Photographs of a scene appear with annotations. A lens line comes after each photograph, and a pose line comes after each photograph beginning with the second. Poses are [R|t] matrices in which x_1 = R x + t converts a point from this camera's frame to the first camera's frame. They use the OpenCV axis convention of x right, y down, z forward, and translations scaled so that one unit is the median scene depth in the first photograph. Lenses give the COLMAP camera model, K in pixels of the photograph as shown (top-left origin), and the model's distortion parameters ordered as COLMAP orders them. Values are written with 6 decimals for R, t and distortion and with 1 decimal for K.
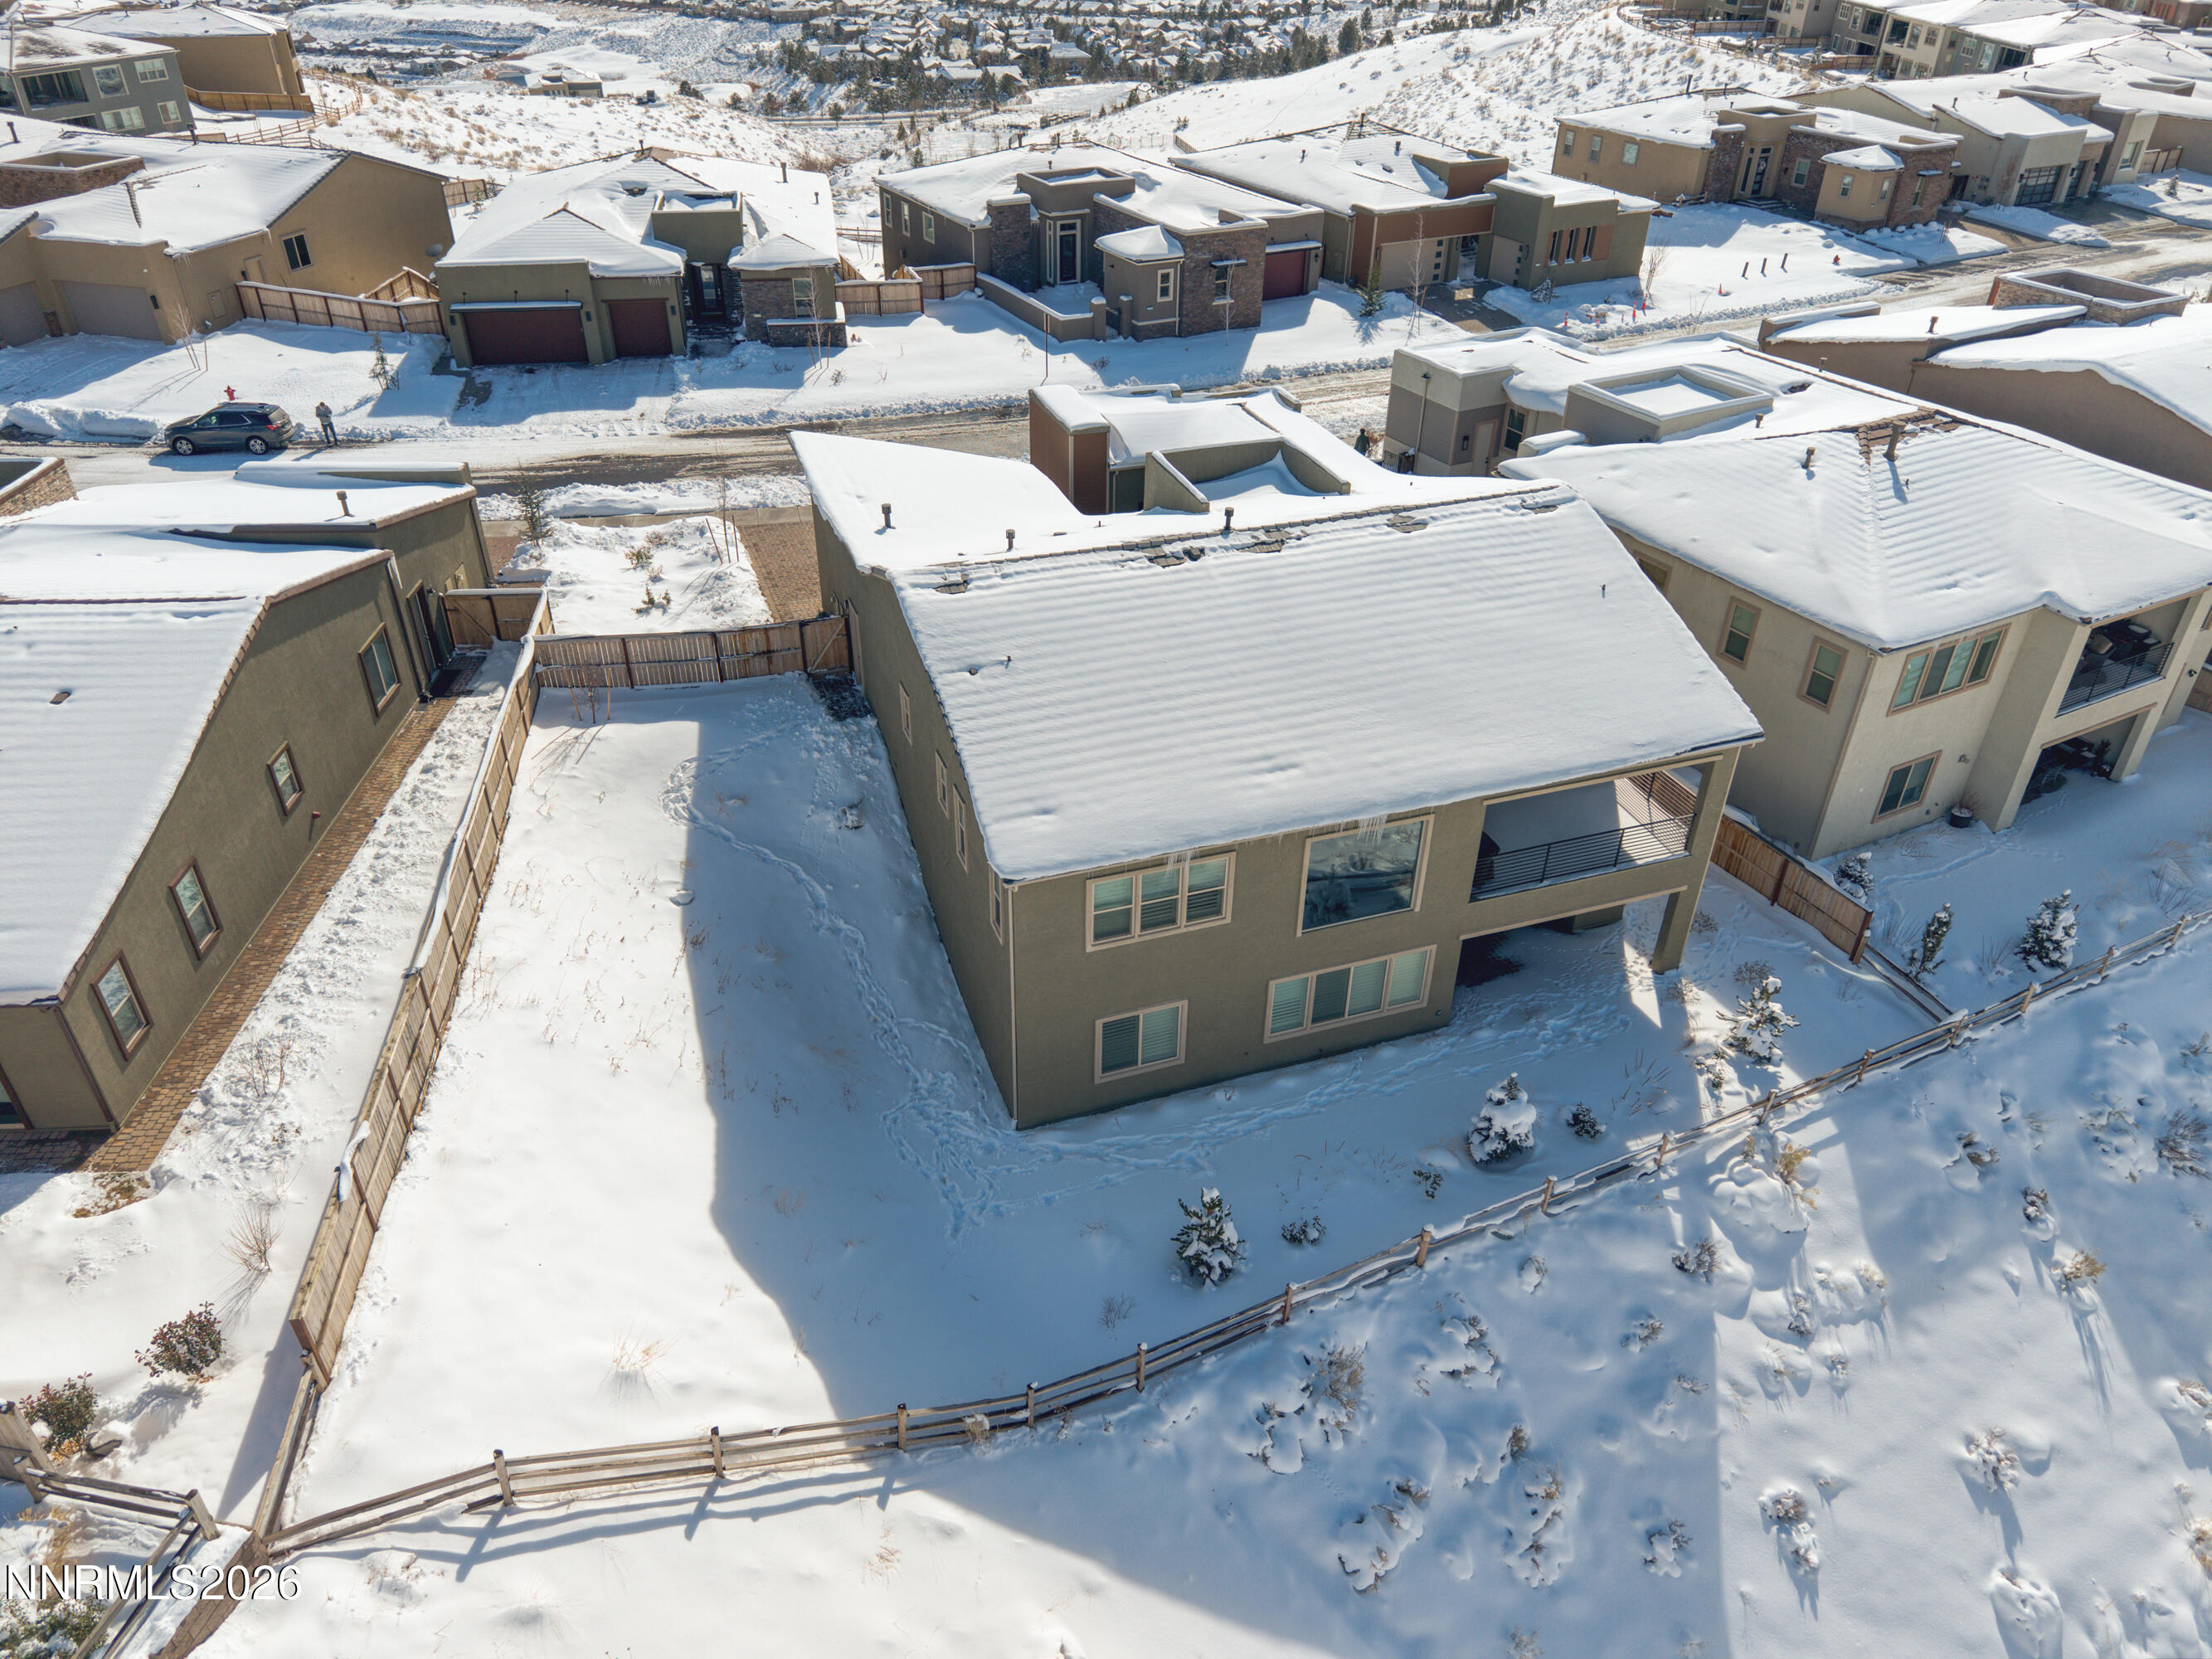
lens RADIAL K [[1486.6, 0, 1113.7], [0, 1486.6, 828.2], [0, 0, 1]] dist [0.022850, -0.019780]
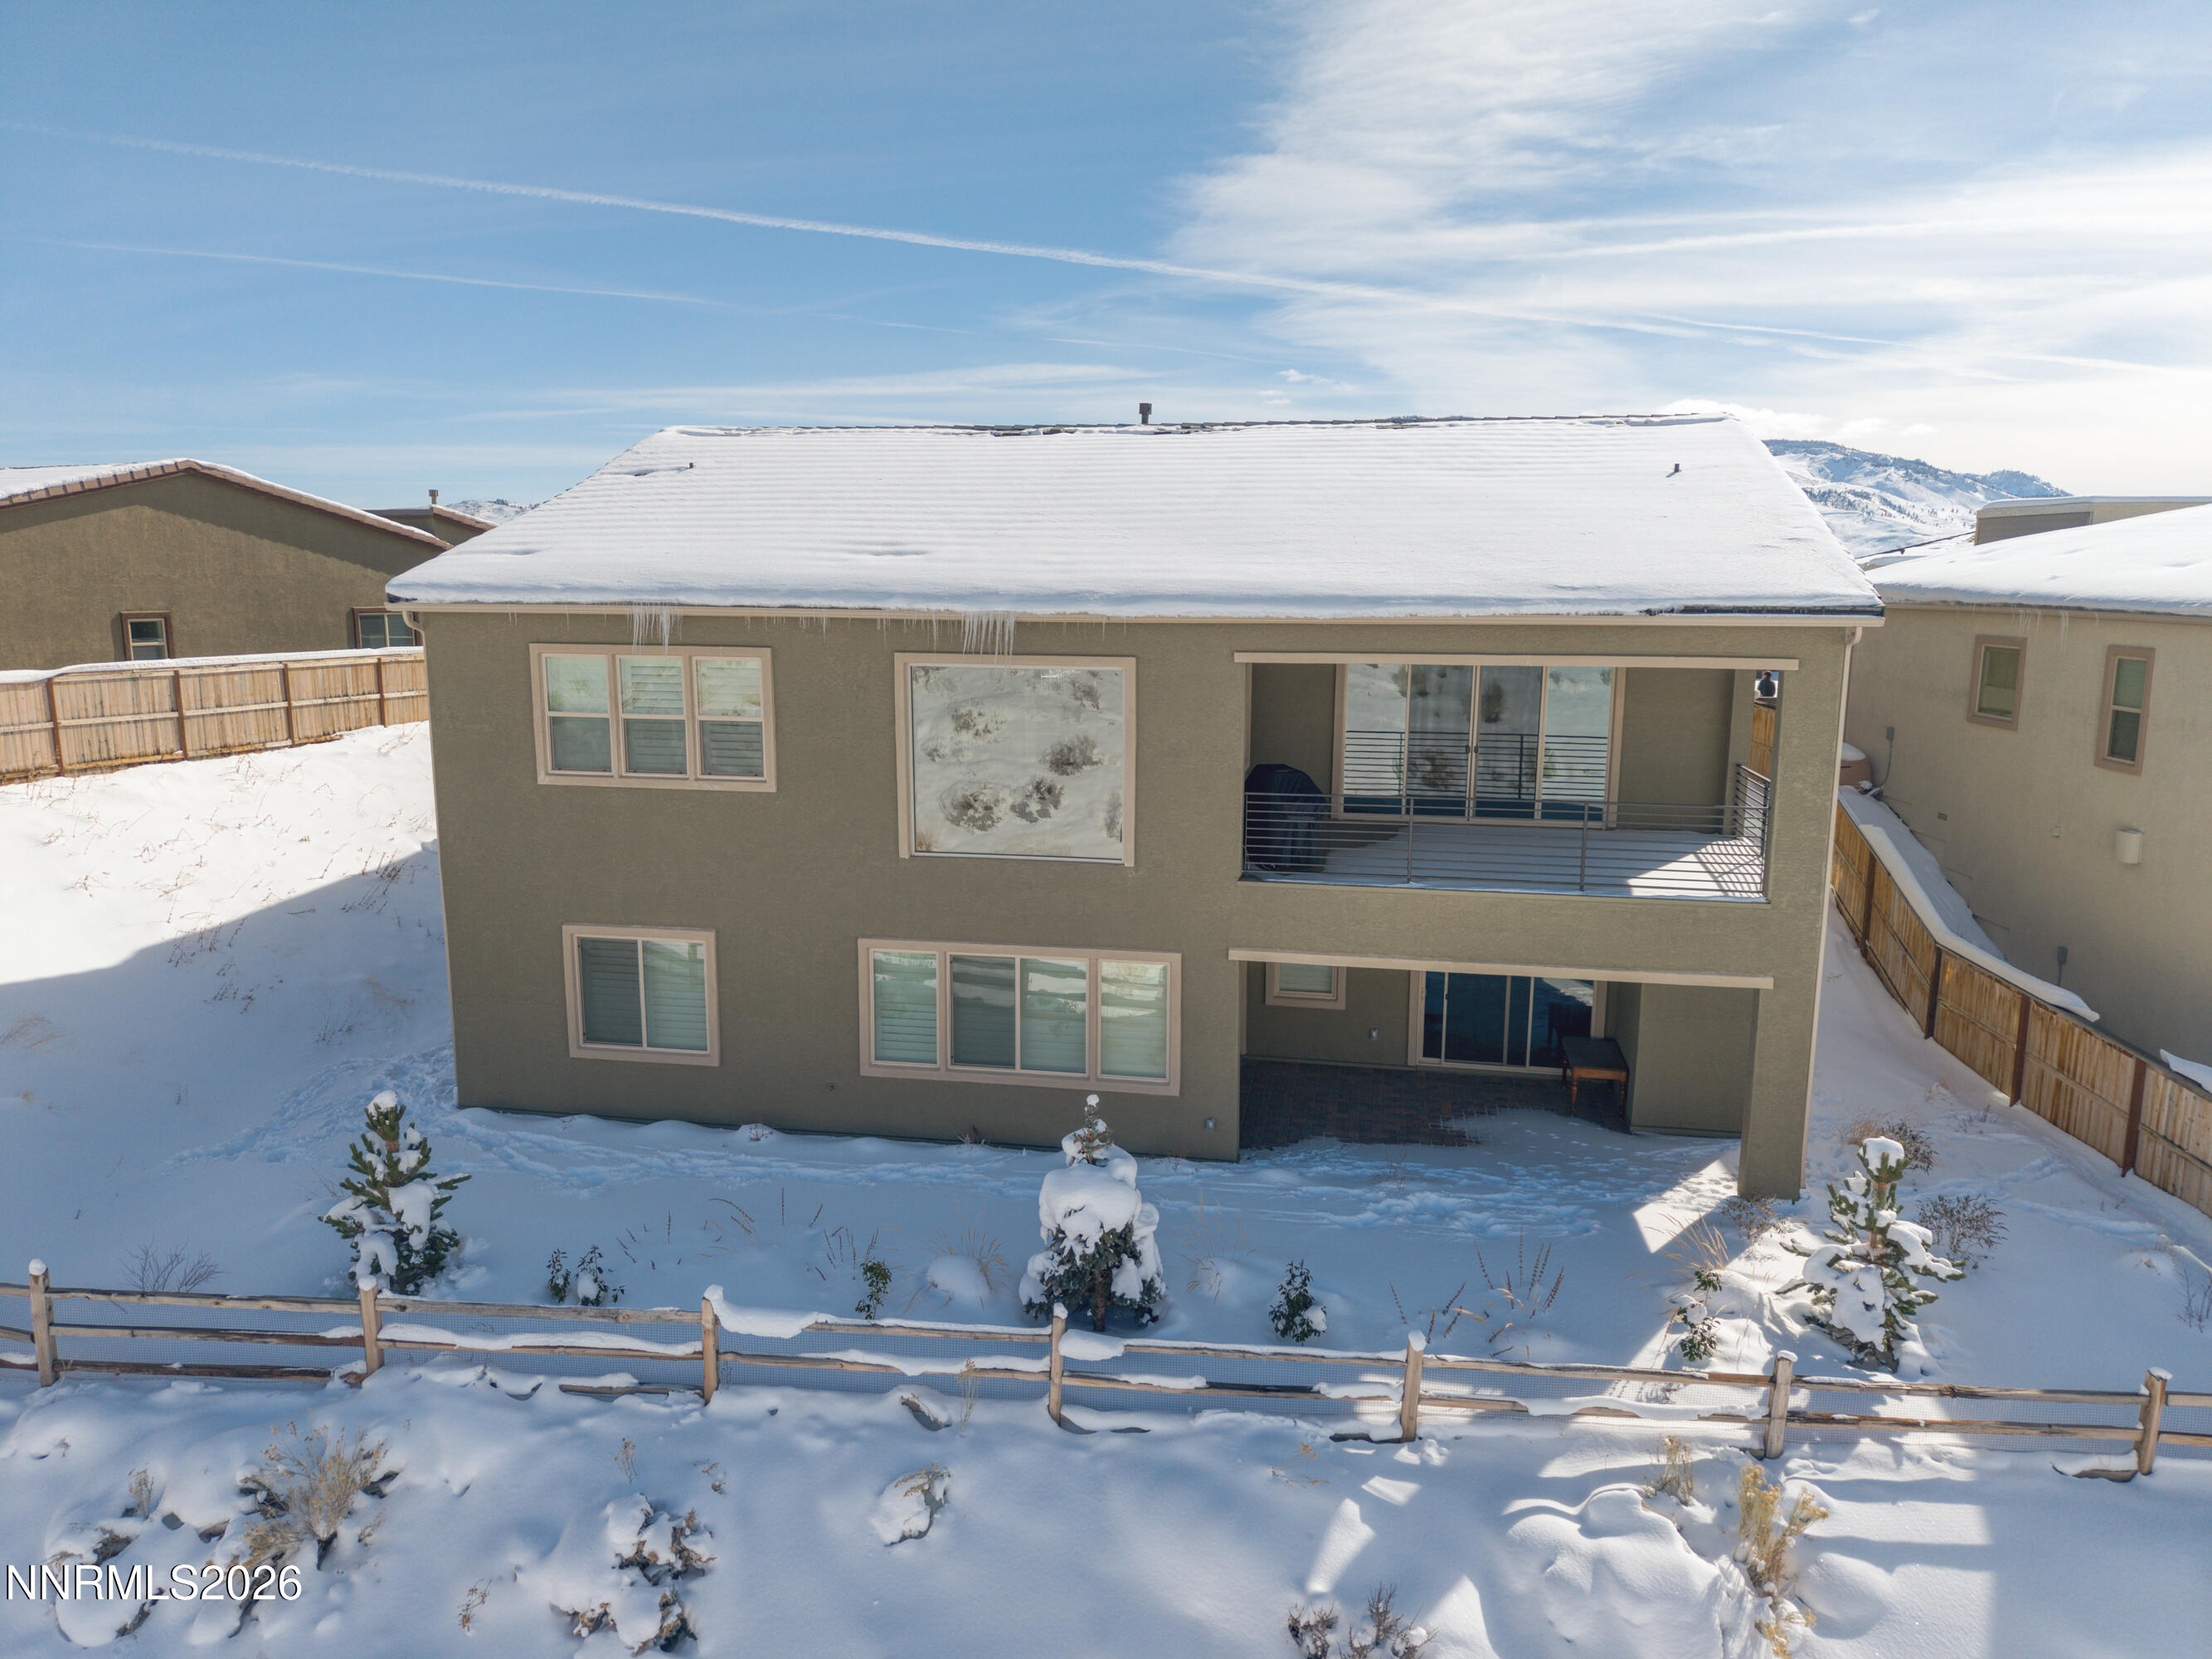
lens RADIAL K [[1484.7, 0, 1109.7], [0, 1484.7, 826.8], [0, 0, 1]] dist [0.026035, -0.025499]
pose [[0.863438, 0.074435, -0.498933, 0.435879], [-0.268556, 0.905073, -0.329729, 0.208555], [0.427027, 0.418692, 0.801464, 0.506873]]
